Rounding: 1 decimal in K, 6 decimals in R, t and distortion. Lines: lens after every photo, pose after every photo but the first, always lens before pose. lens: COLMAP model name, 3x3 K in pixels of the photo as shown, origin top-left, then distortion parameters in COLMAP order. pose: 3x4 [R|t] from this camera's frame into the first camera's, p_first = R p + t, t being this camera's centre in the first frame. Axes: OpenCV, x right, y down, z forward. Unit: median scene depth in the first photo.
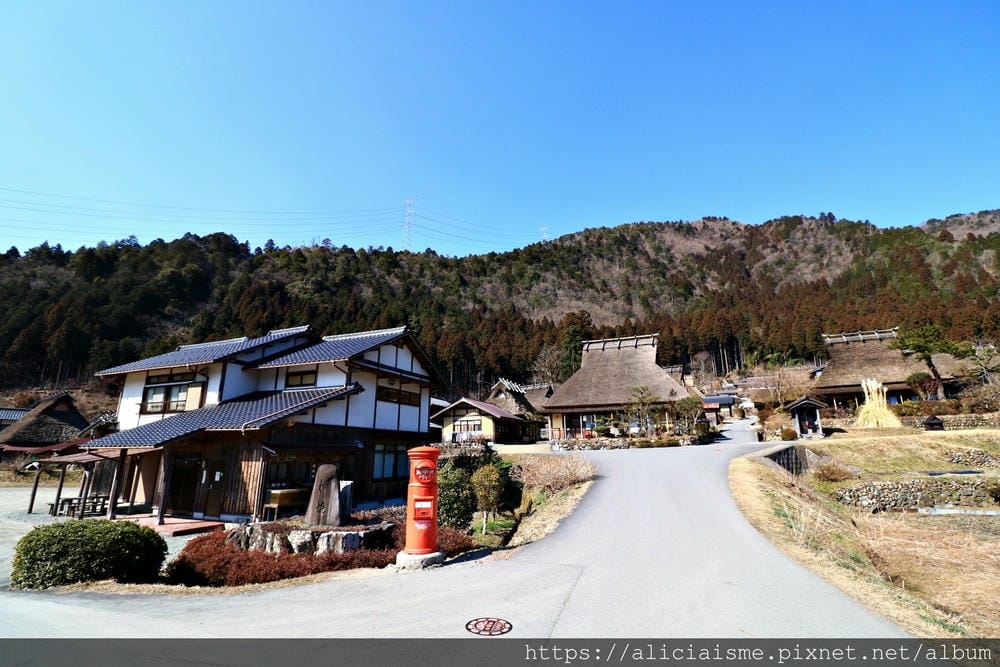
lens RADIAL K [[460.8, 0, 500.0], [0, 460.8, 333.5], [0, 0, 1]] dist [-0.001044, -0.014063]
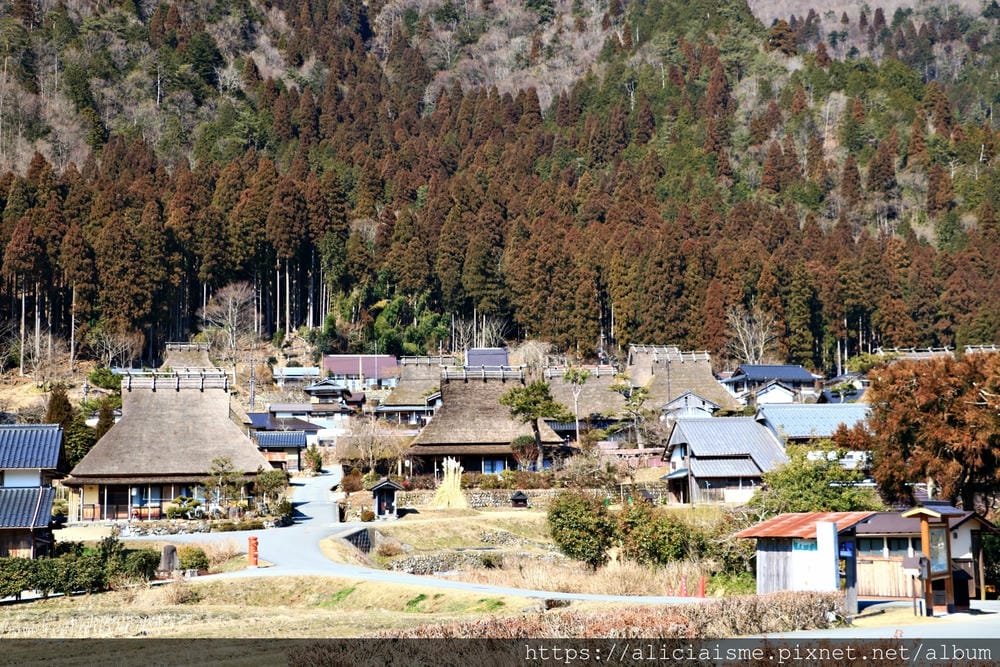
lens RADIAL K [[1634.7, 0, 500.0], [0, 1634.7, 333.5], [0, 0, 1]] dist [0.121731, 0.235787]
pose [[0.824671, 0.054761, 0.562955, -0.107592], [-0.128850, 0.987321, 0.092712, -0.049972], [-0.550740, -0.148994, 0.821271, -0.187784]]
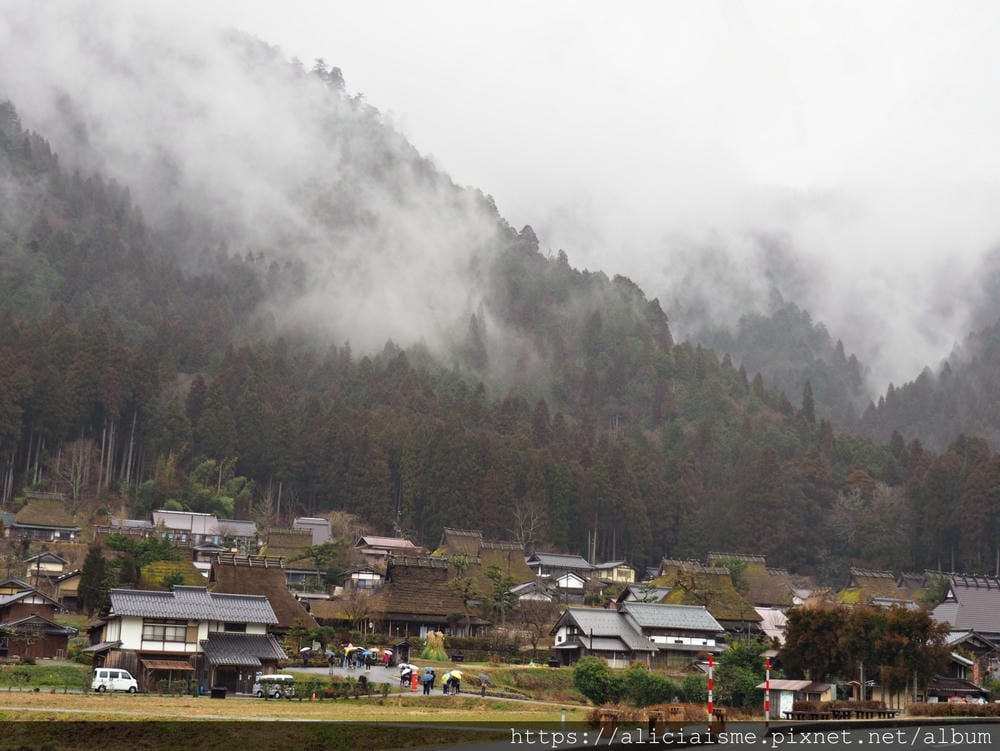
lens RADIAL K [[1698.7, 0, 529.7], [0, 1698.7, 327.8], [0, 0, 1]] dist [0.019420, 0.187090]
pose [[0.675469, 0.178919, 0.715352, -0.301603], [-0.224662, 0.973929, -0.031456, -0.072754], [-0.702330, -0.139465, 0.698056, -0.287231]]
